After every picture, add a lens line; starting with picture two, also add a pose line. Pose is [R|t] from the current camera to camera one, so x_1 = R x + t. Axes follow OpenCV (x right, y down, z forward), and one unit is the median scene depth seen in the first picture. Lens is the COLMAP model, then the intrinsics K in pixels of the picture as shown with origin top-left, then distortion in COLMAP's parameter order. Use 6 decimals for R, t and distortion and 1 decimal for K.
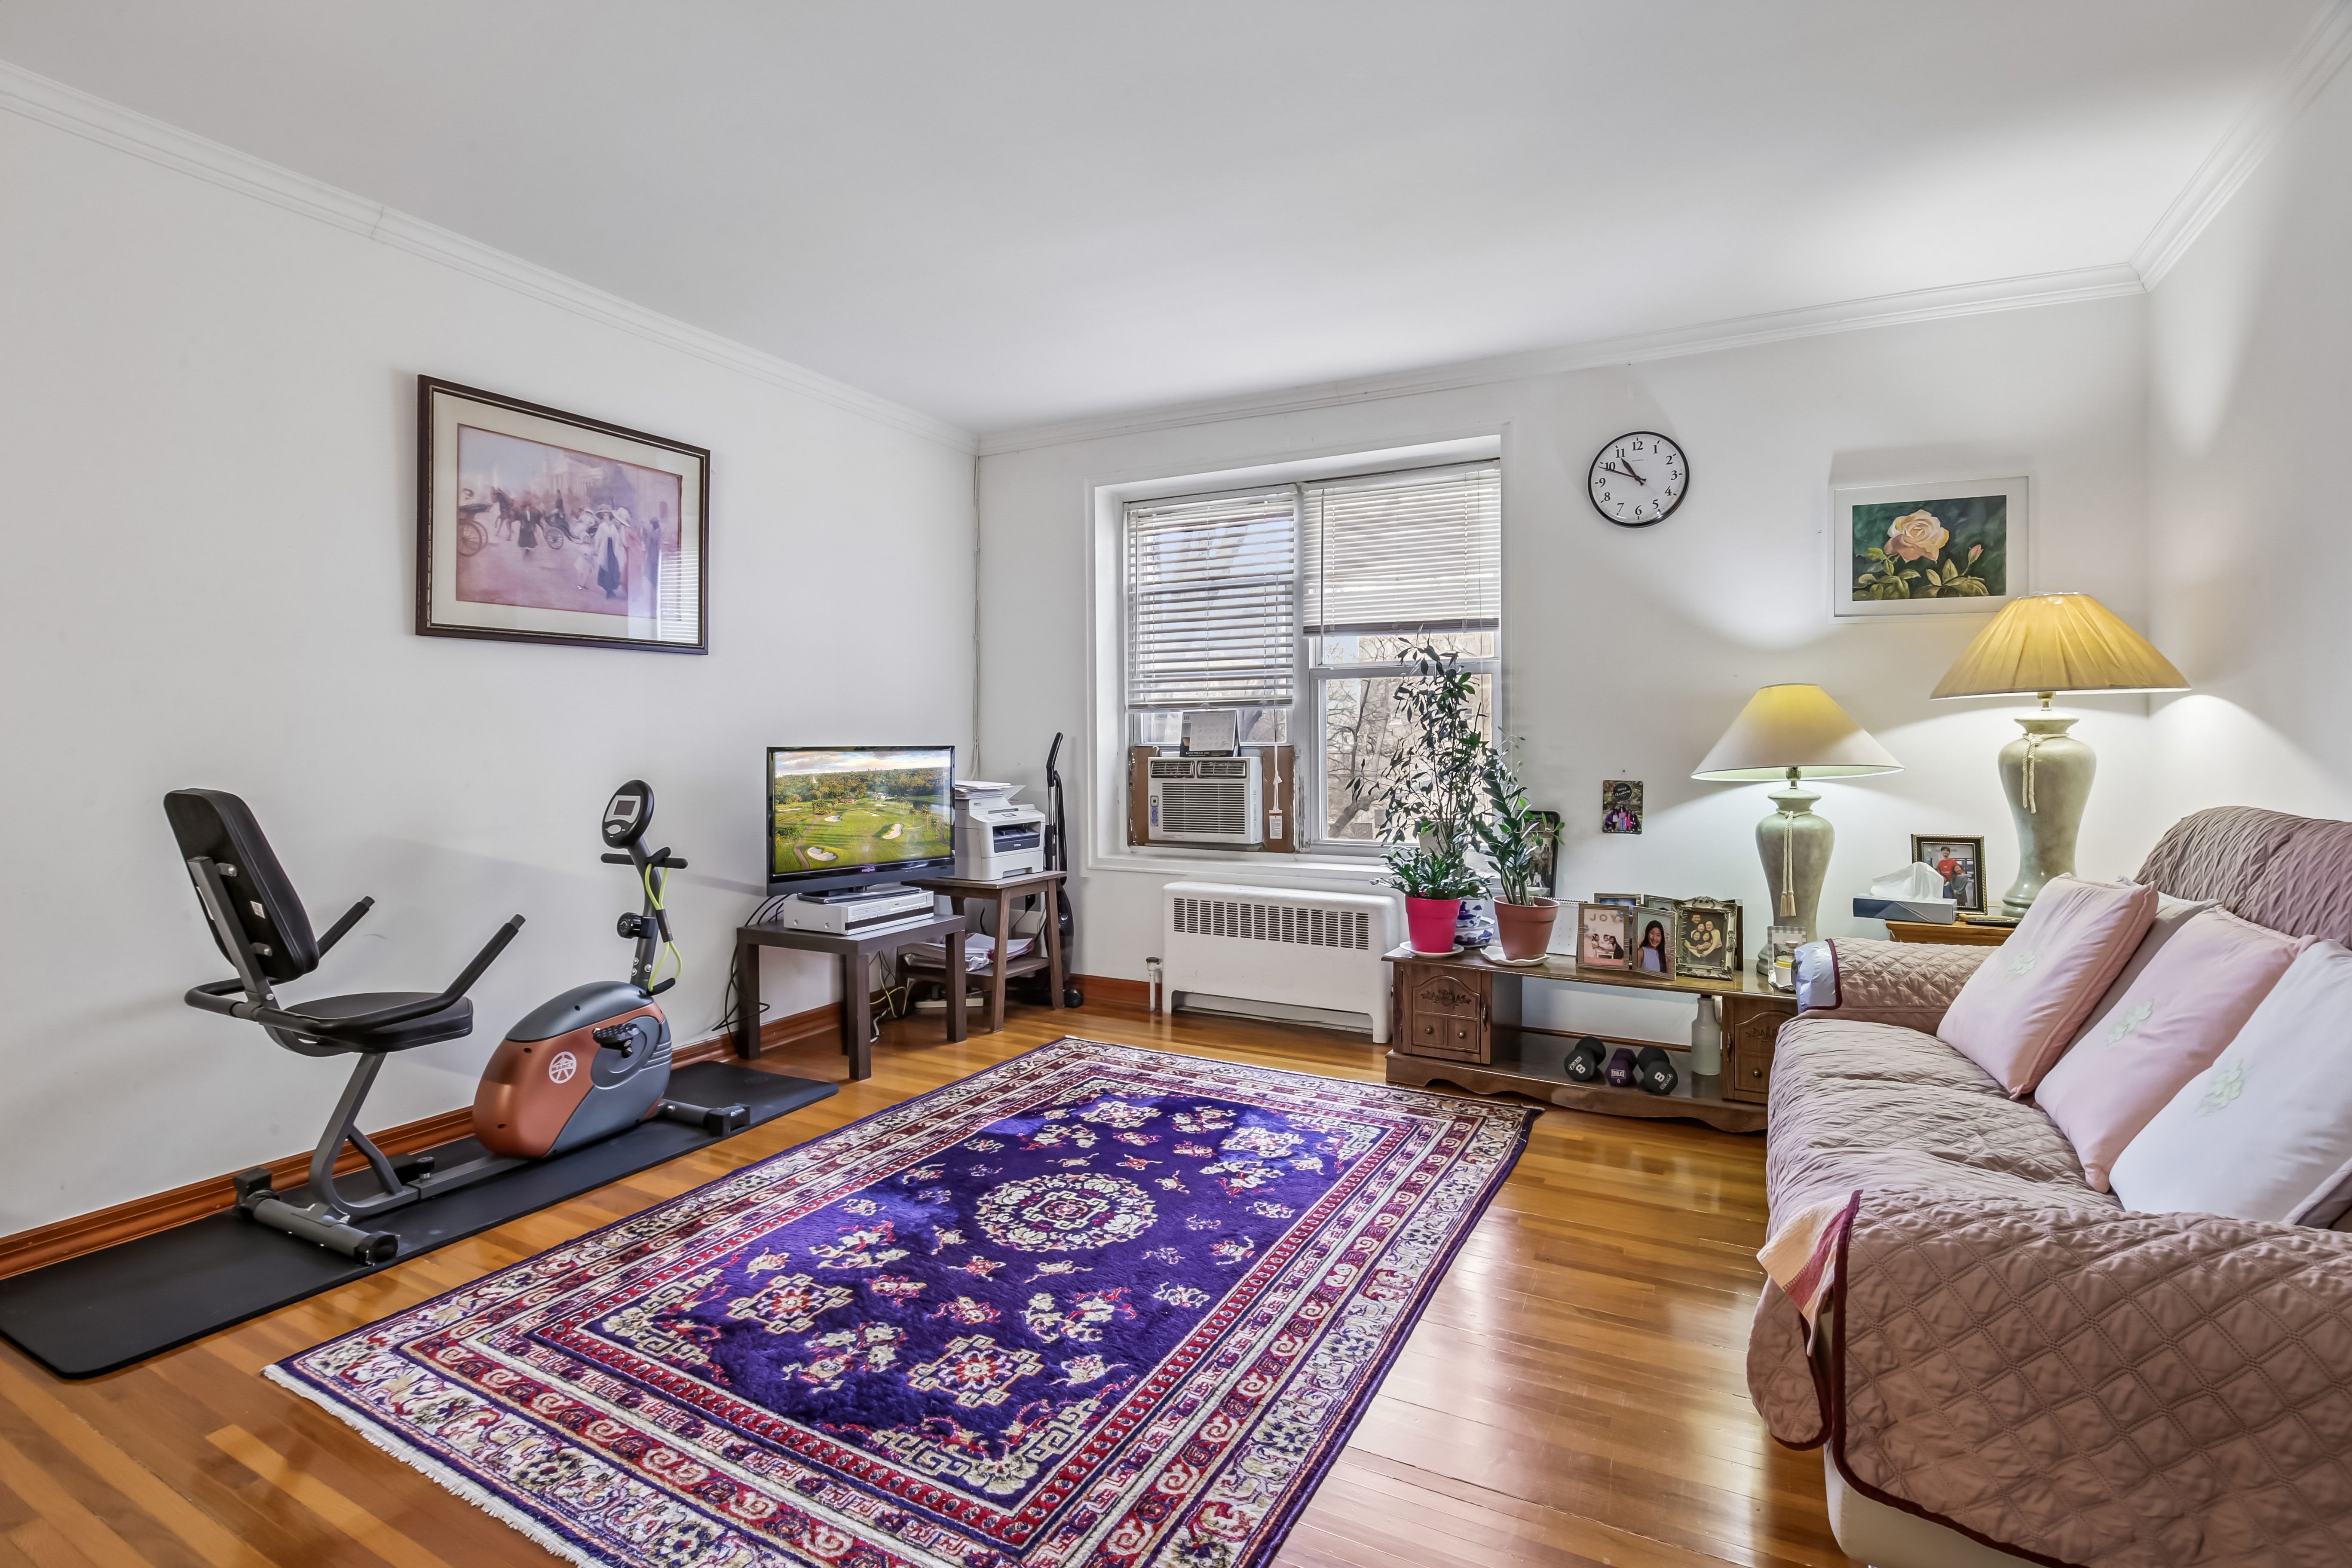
lens RADIAL K [[1124.2, 0, 1142.7], [0, 1124.2, 751.1], [0, 0, 1]] dist [-0.000564, 0.012936]
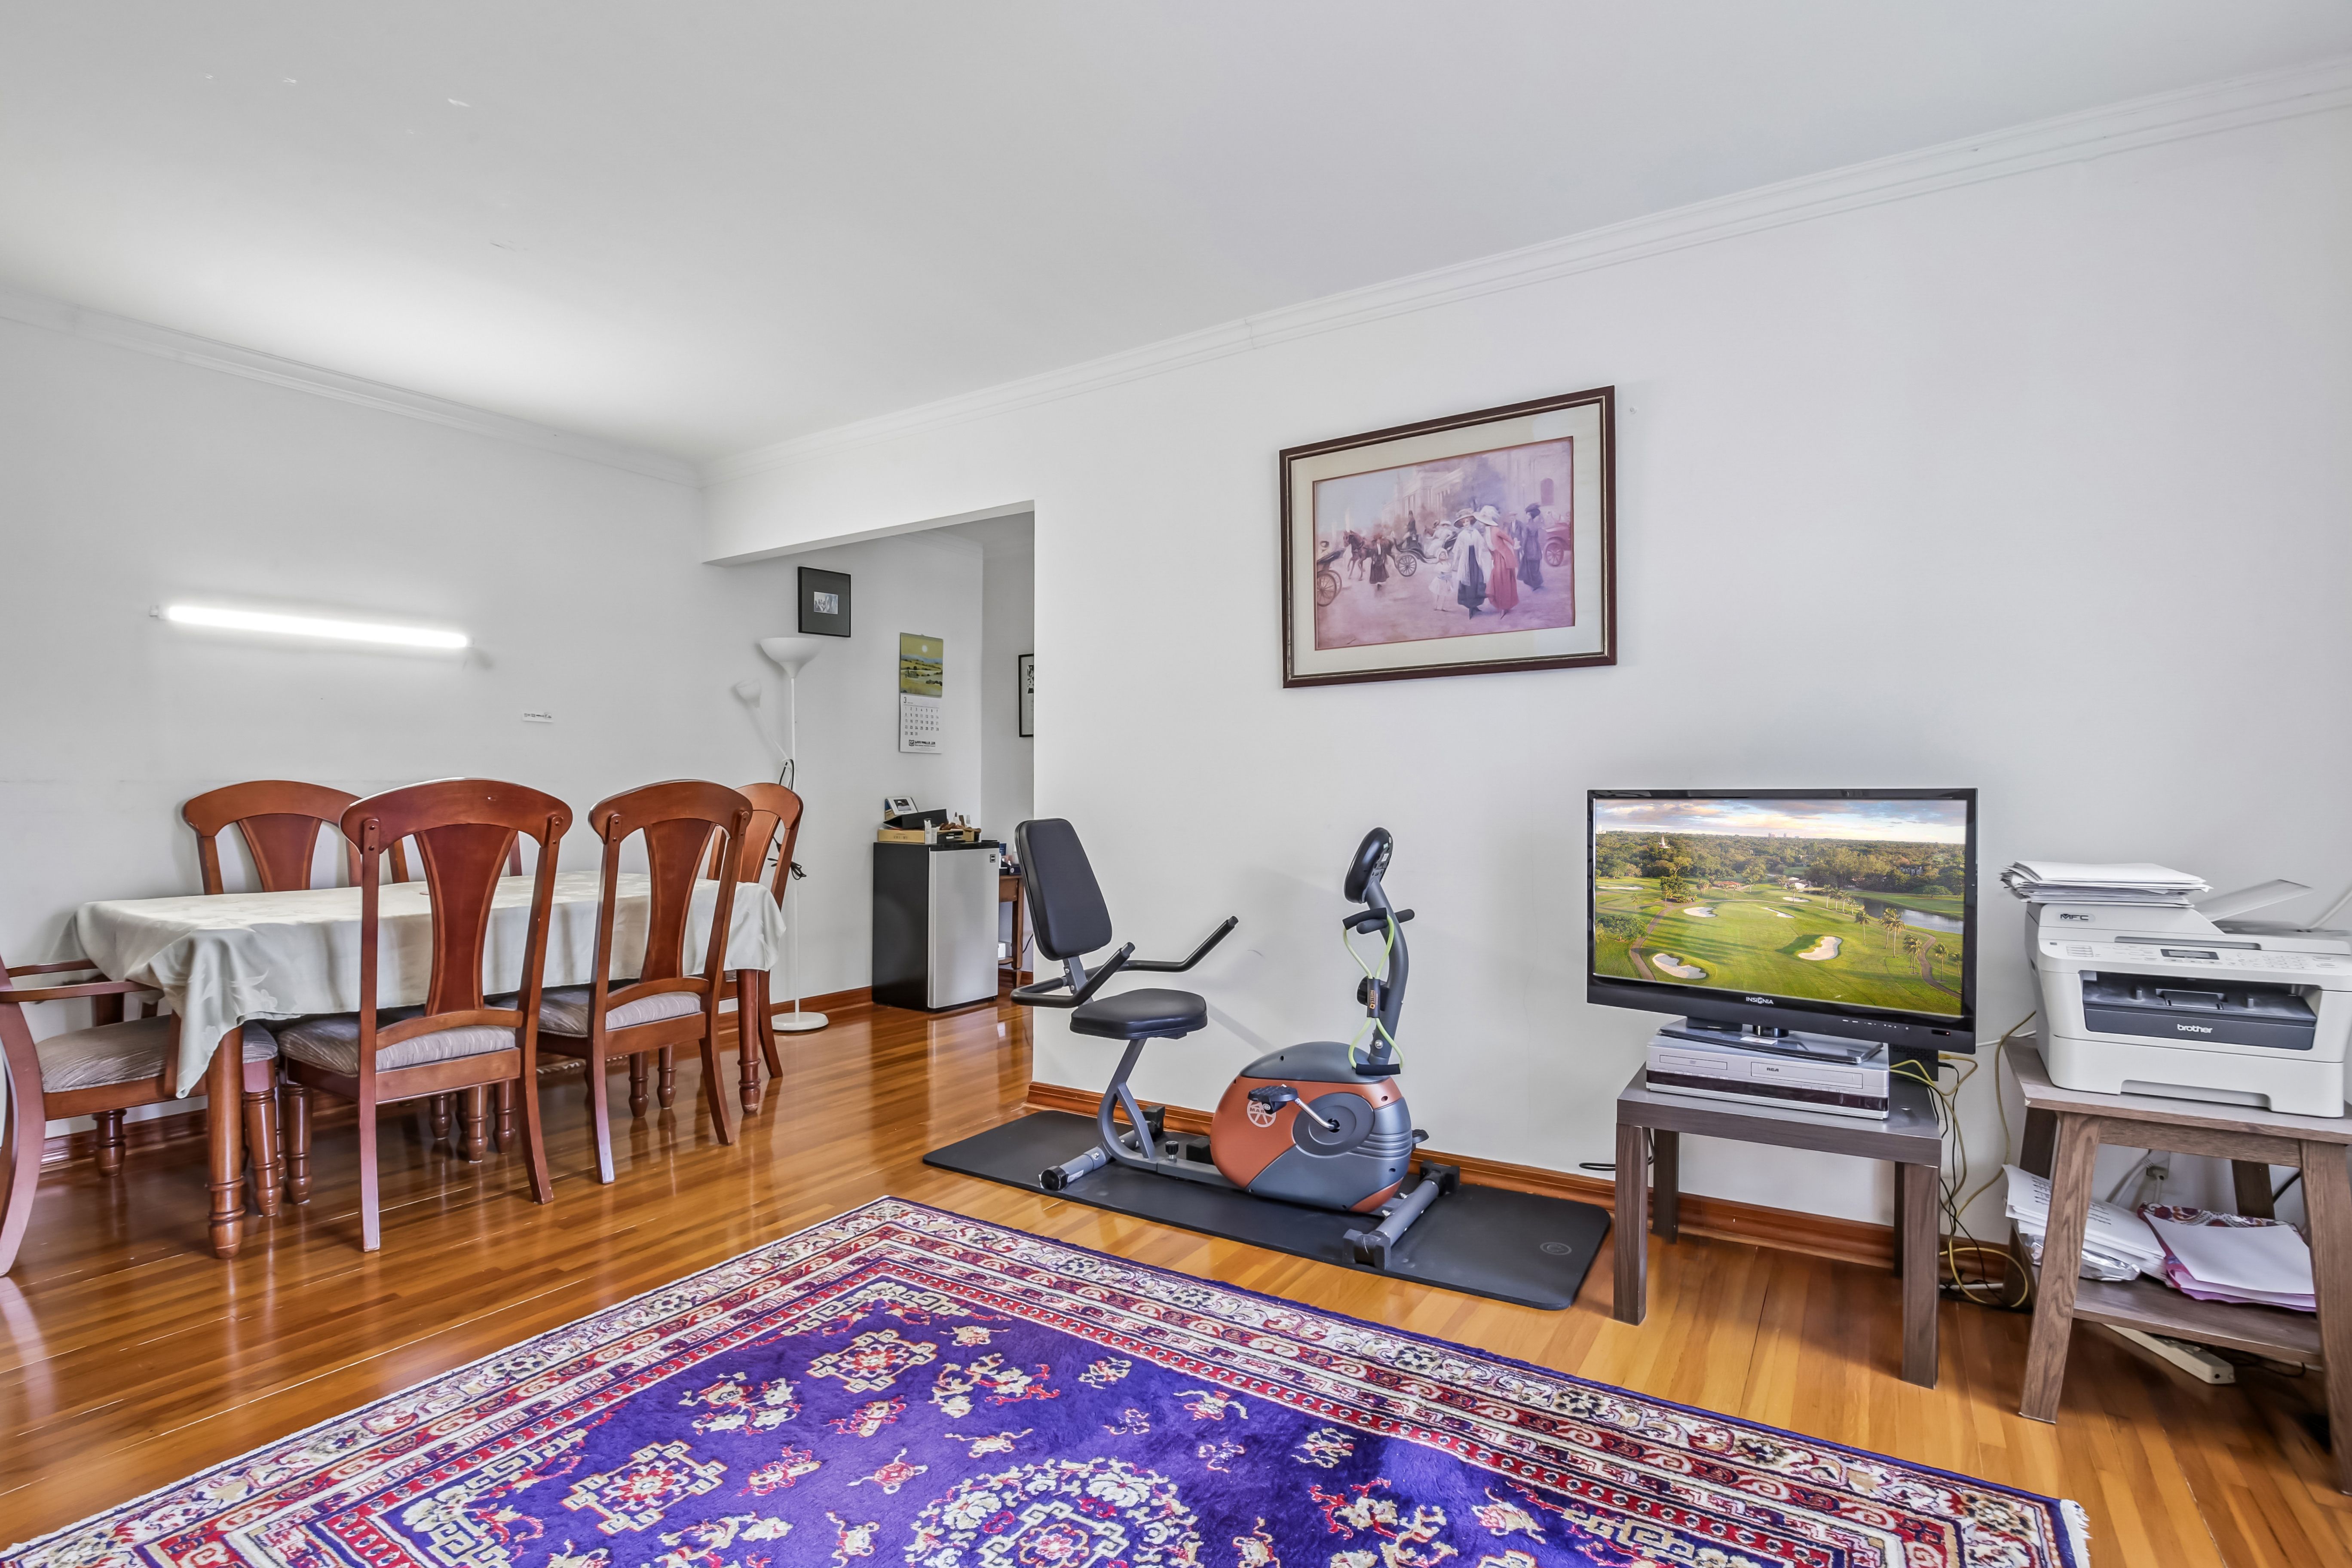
lens RADIAL K [[1107.9, 0, 1170.6], [0, 1107.9, 814.8], [0, 0, 1]] dist [-0.021717, 0.000215]
pose [[-0.047864, 0.027309, -0.998480, 0.500891], [-0.000075, 0.999626, 0.027344, -0.009657], [0.998854, 0.001383, -0.047844, 1.054636]]
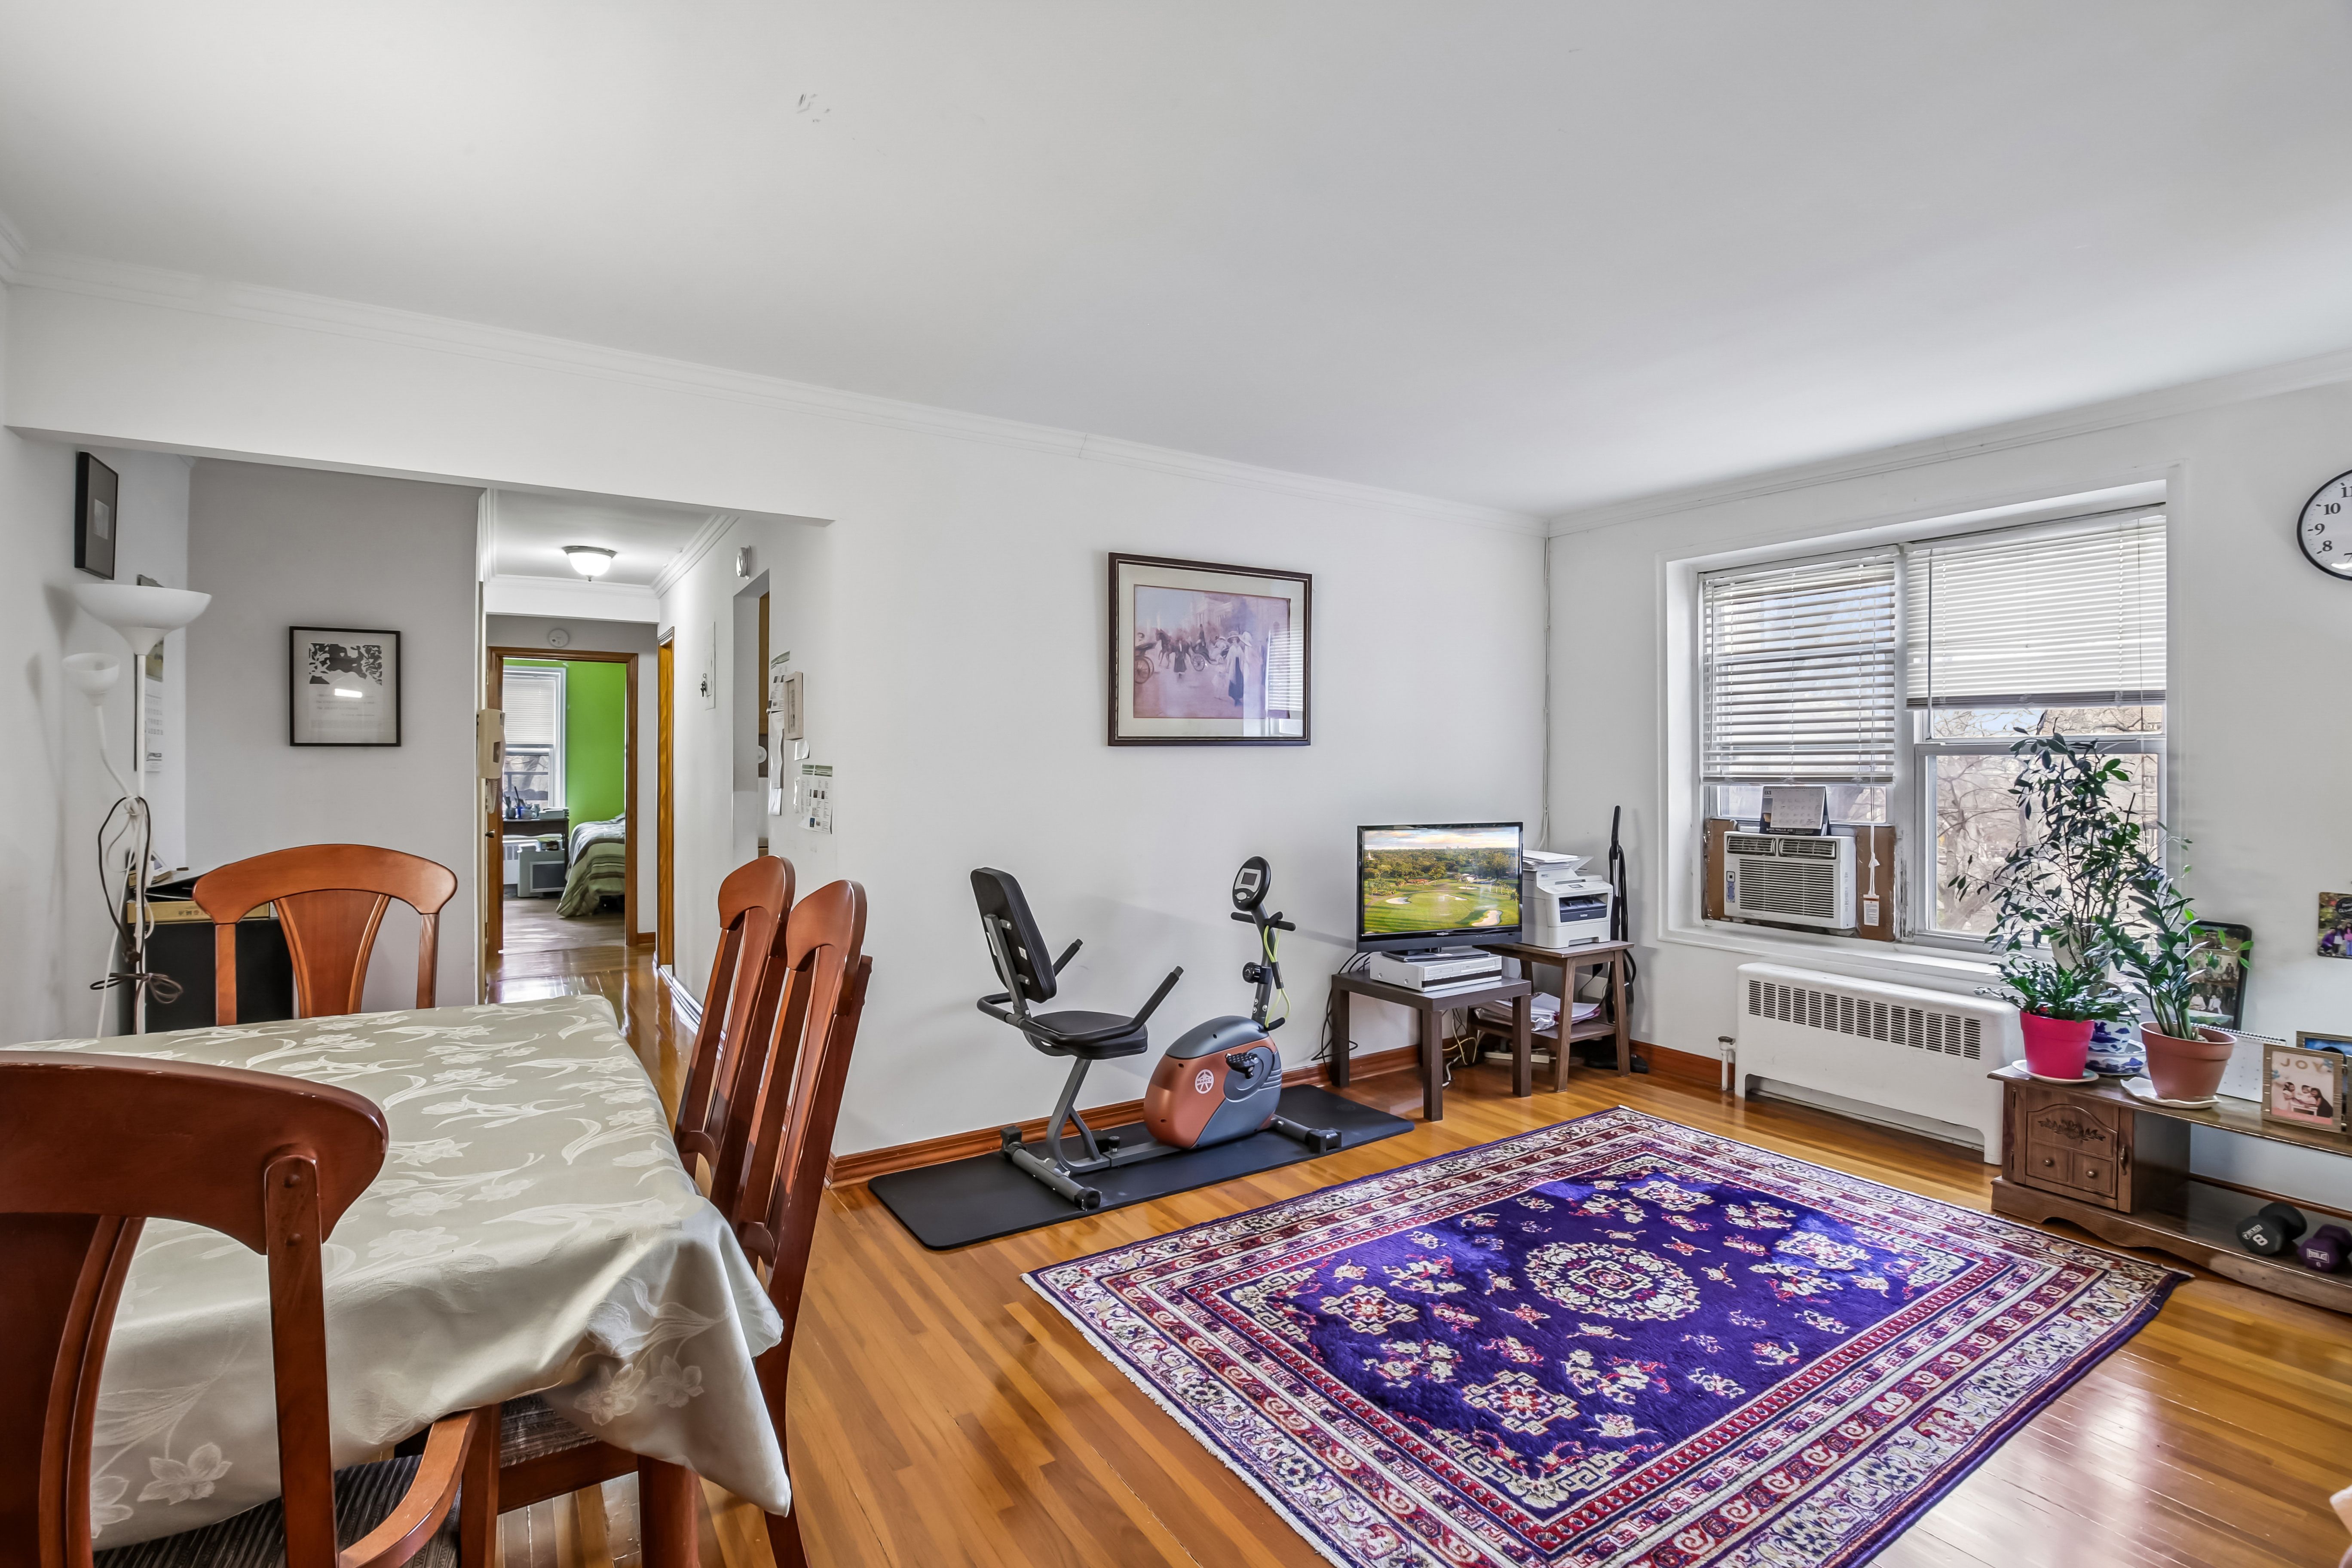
lens RADIAL K [[1104.1, 0, 1196.8], [0, 1104.1, 767.6], [0, 0, 1]] dist [0.001055, 0.000319]
pose [[0.892662, 0.005122, -0.450697, 0.050697], [-0.005102, 0.999986, 0.001260, -0.088816], [0.450697, 0.001175, 0.892676, -0.146843]]
